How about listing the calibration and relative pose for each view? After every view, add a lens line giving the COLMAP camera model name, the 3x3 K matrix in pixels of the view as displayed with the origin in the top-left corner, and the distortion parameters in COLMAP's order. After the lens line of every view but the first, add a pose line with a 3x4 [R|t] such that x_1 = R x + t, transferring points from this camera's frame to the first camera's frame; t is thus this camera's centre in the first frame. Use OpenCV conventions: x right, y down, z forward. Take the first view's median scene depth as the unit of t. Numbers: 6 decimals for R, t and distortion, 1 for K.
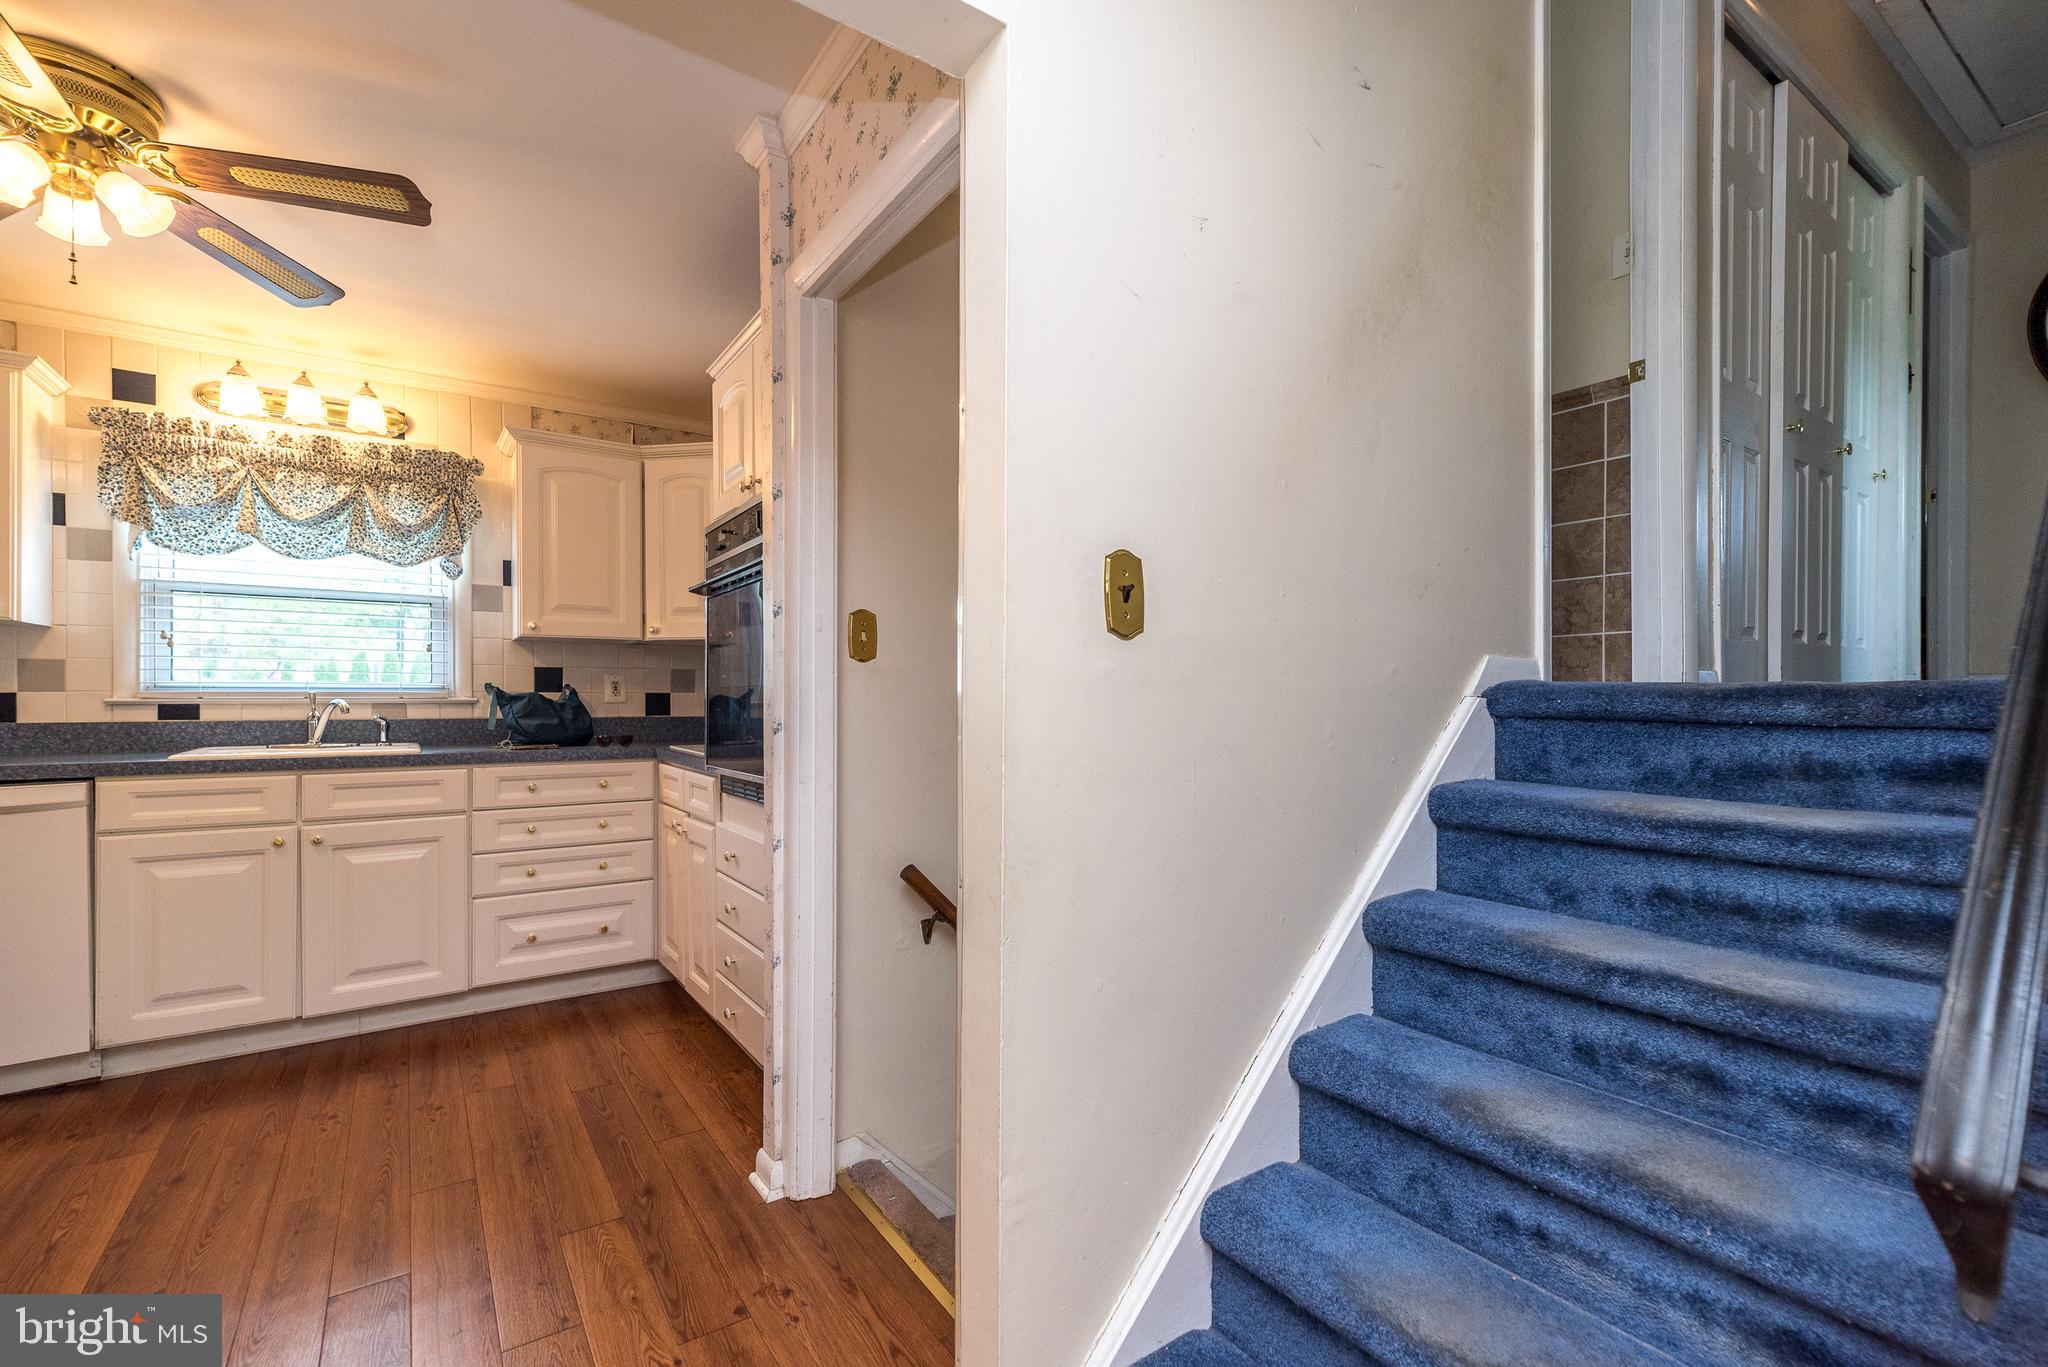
lens RADIAL K [[899.9, 0, 1030.4], [0, 899.9, 704.4], [0, 0, 1]] dist [0.009708, -0.000076]
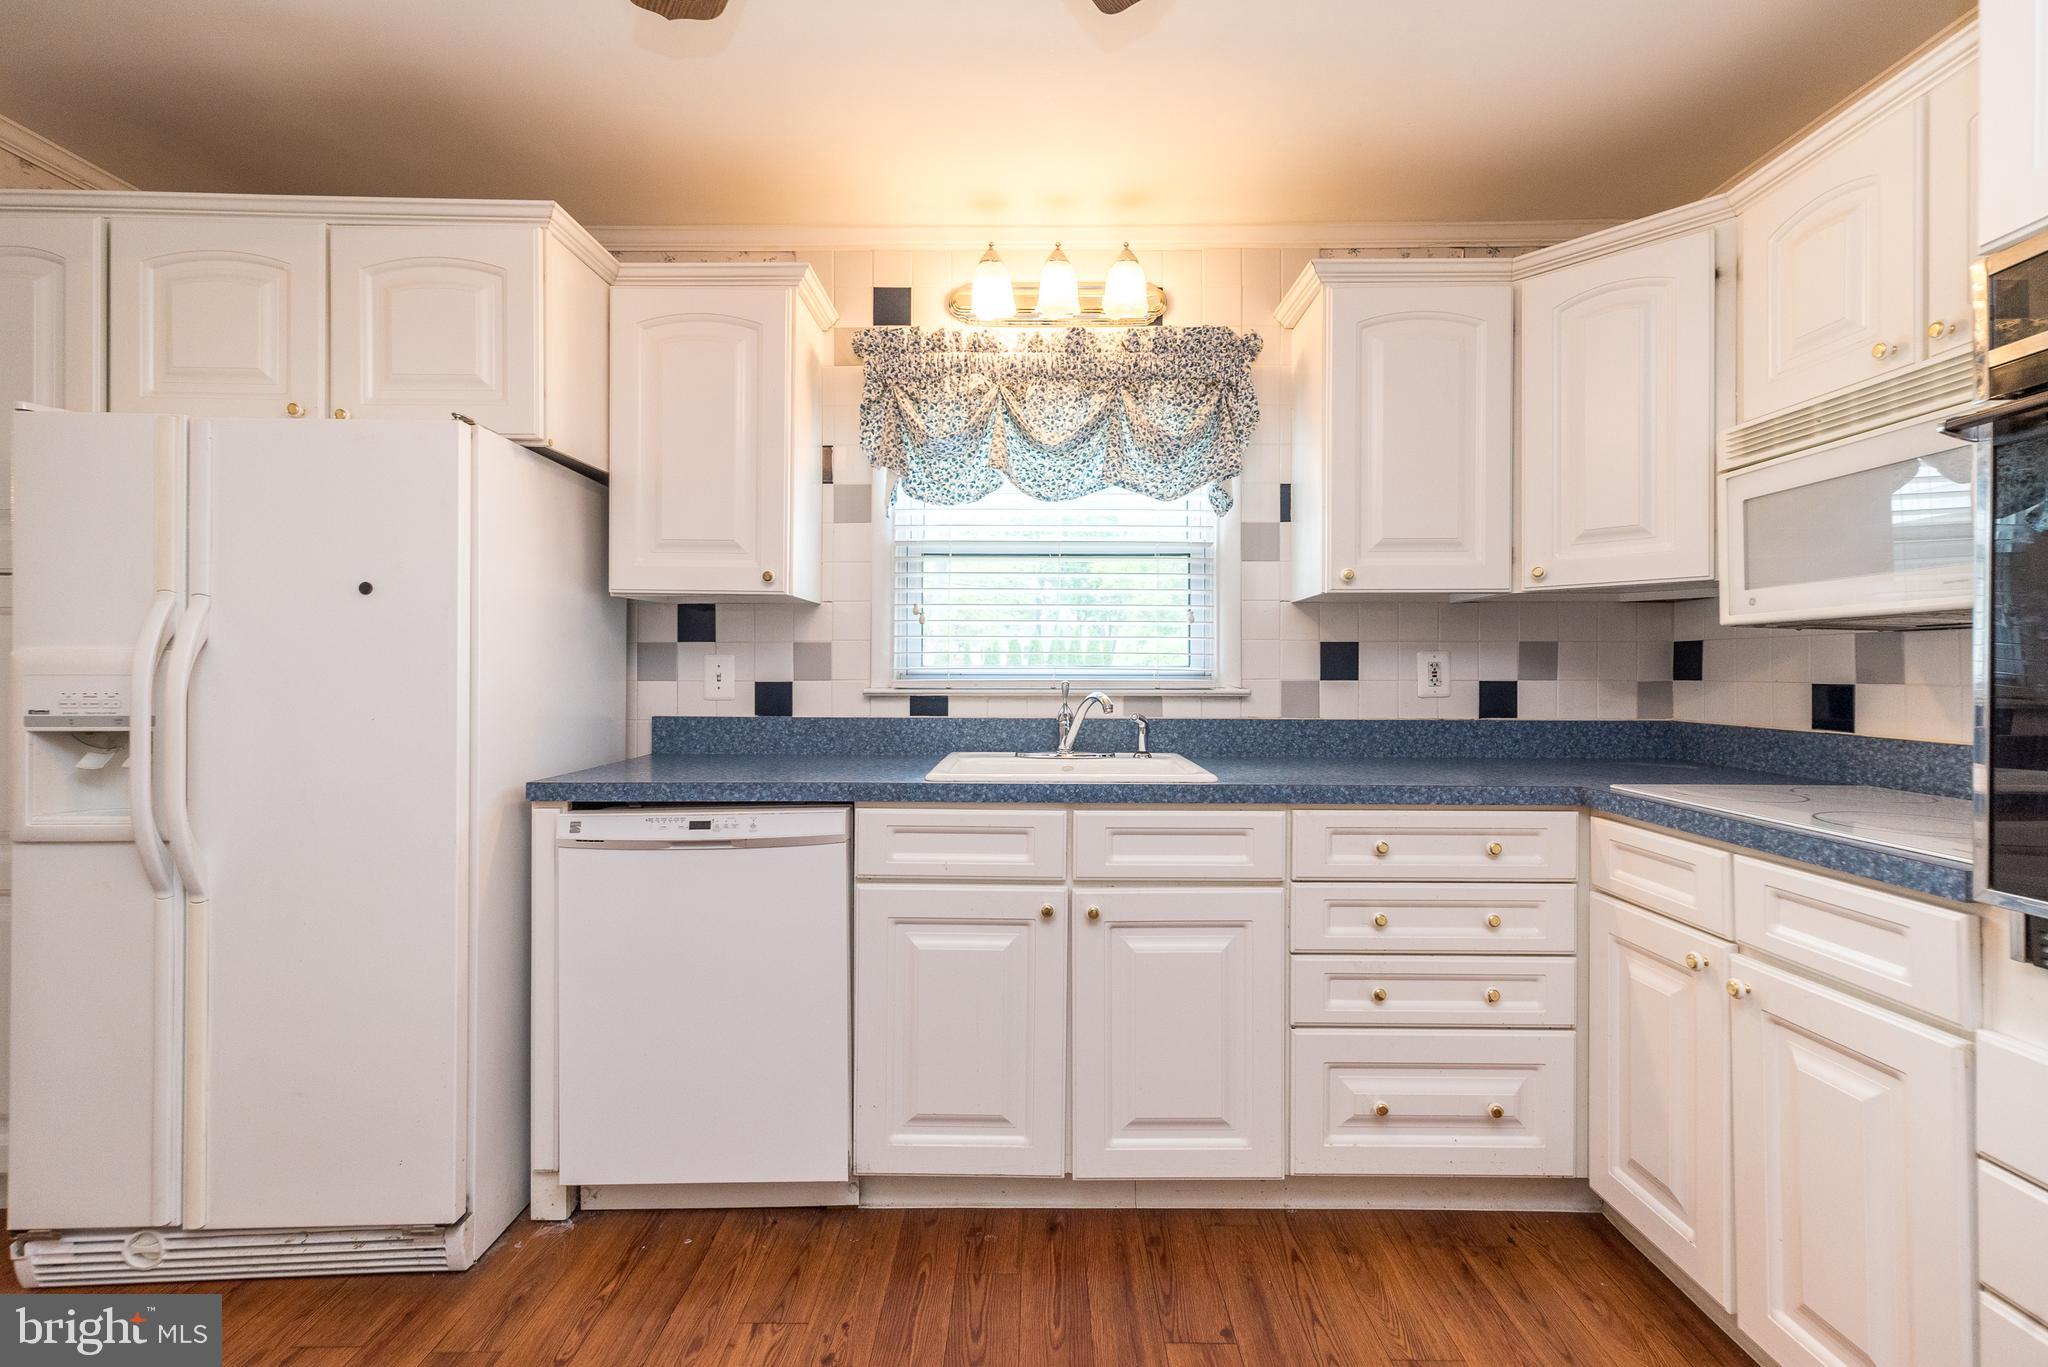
lens RADIAL K [[901.2, 0, 1024.3], [0, 901.2, 667.4], [0, 0, 1]] dist [0.005249, 0.000693]
pose [[0.818339, -0.002880, -0.574728, -0.404172], [-0.005125, 0.999911, -0.012308, -0.015706], [0.574713, 0.013018, 0.818252, 0.390640]]
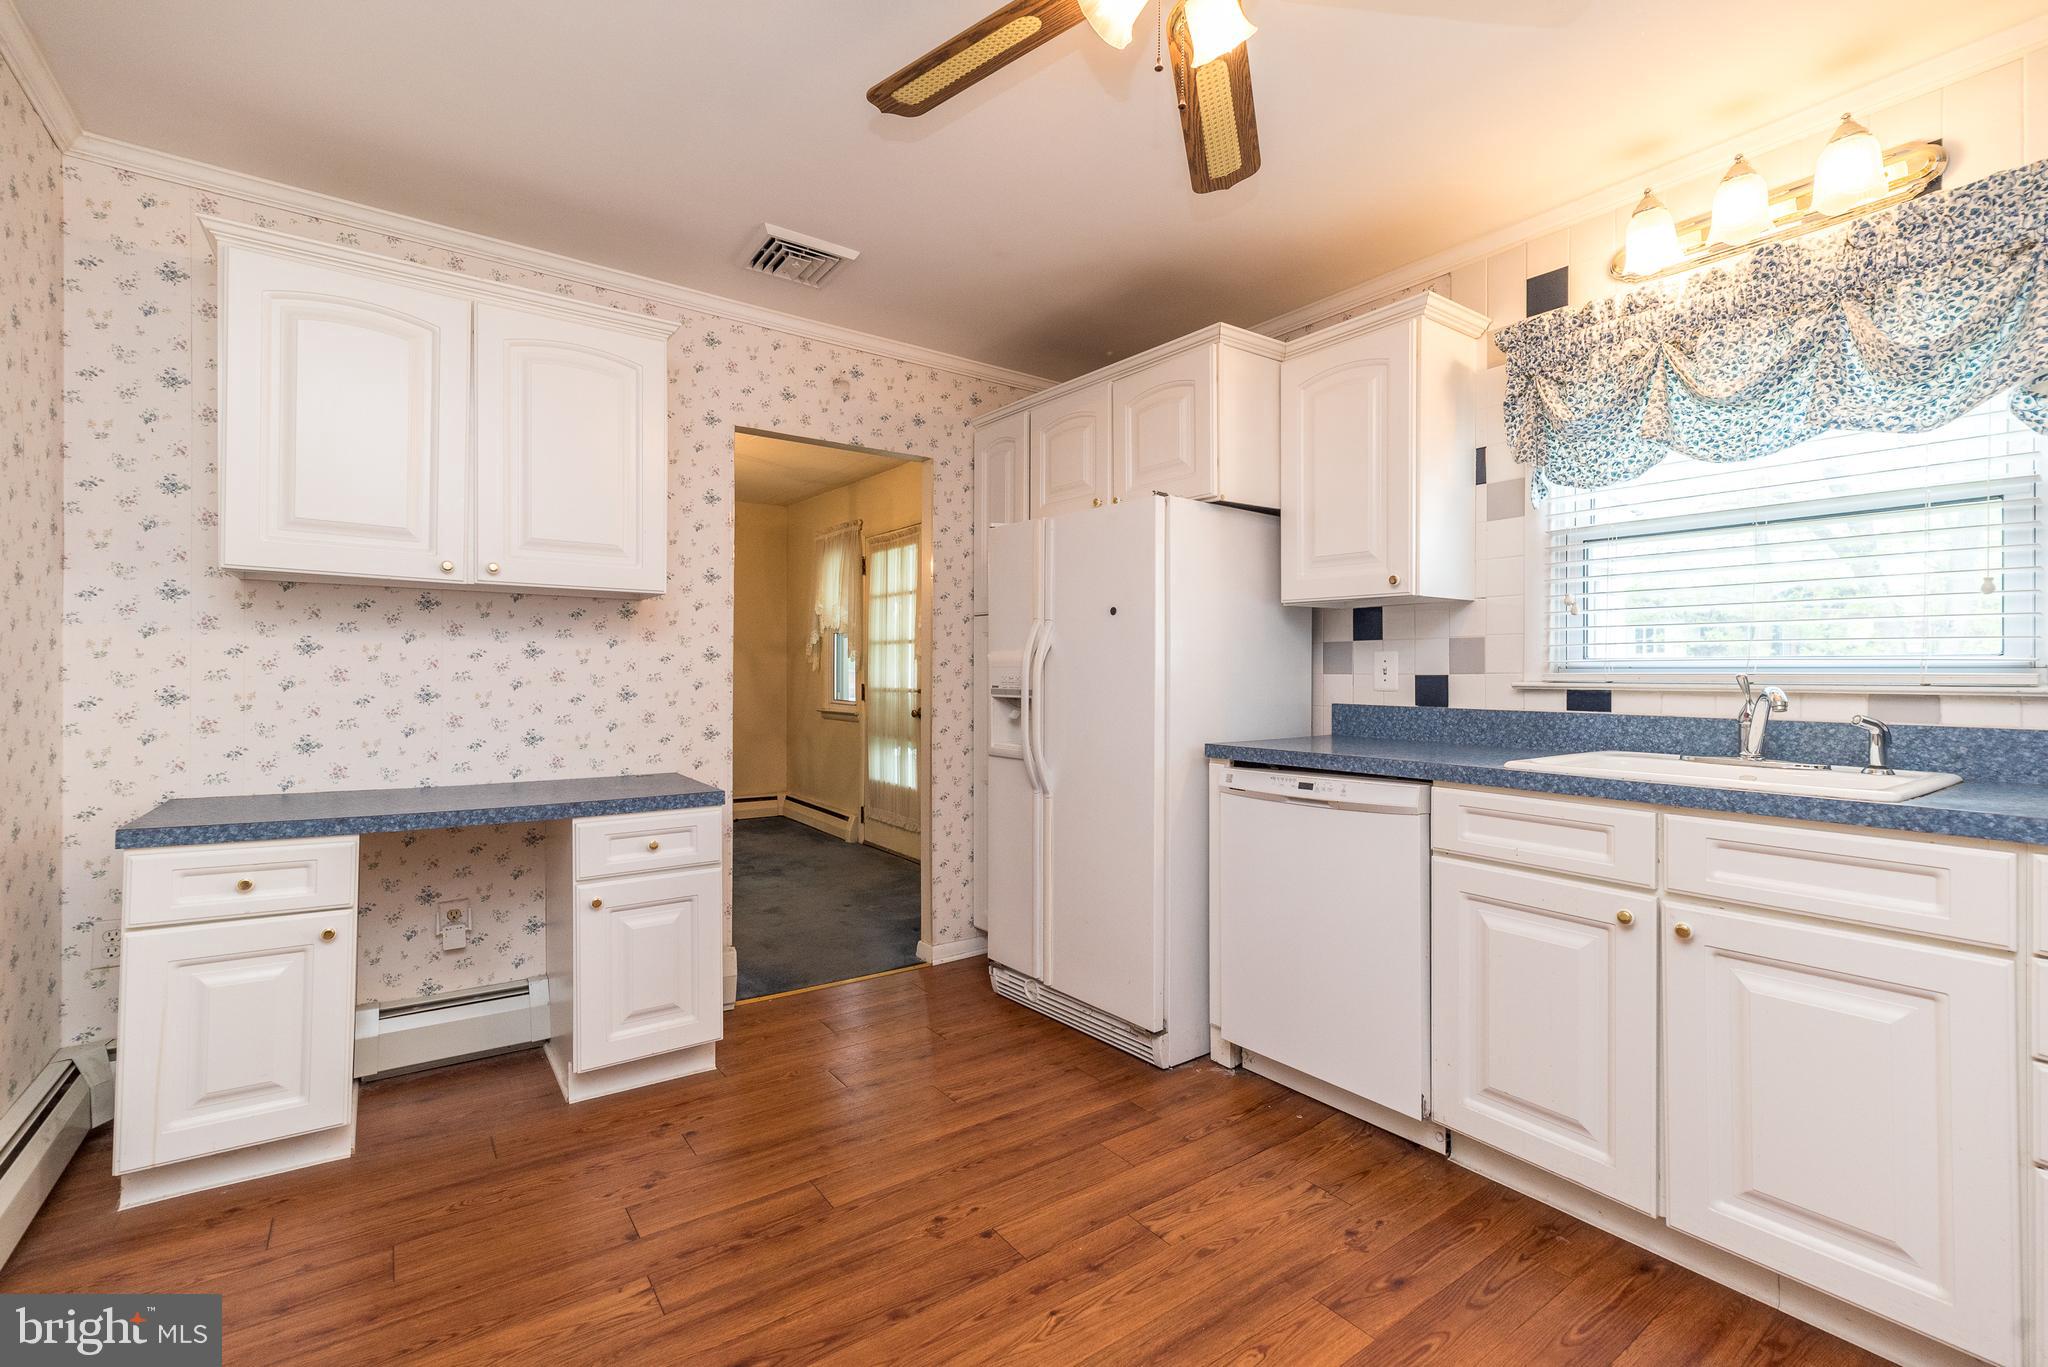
lens RADIAL K [[890.5, 0, 1017.2], [0, 890.5, 670.0], [0, 0, 1]] dist [0.004973, 0.000119]
pose [[0.016979, -0.005967, -0.999838, -0.200469], [-0.013918, 0.999884, -0.006203, -0.005808], [0.999759, 0.014021, 0.016894, 0.500230]]
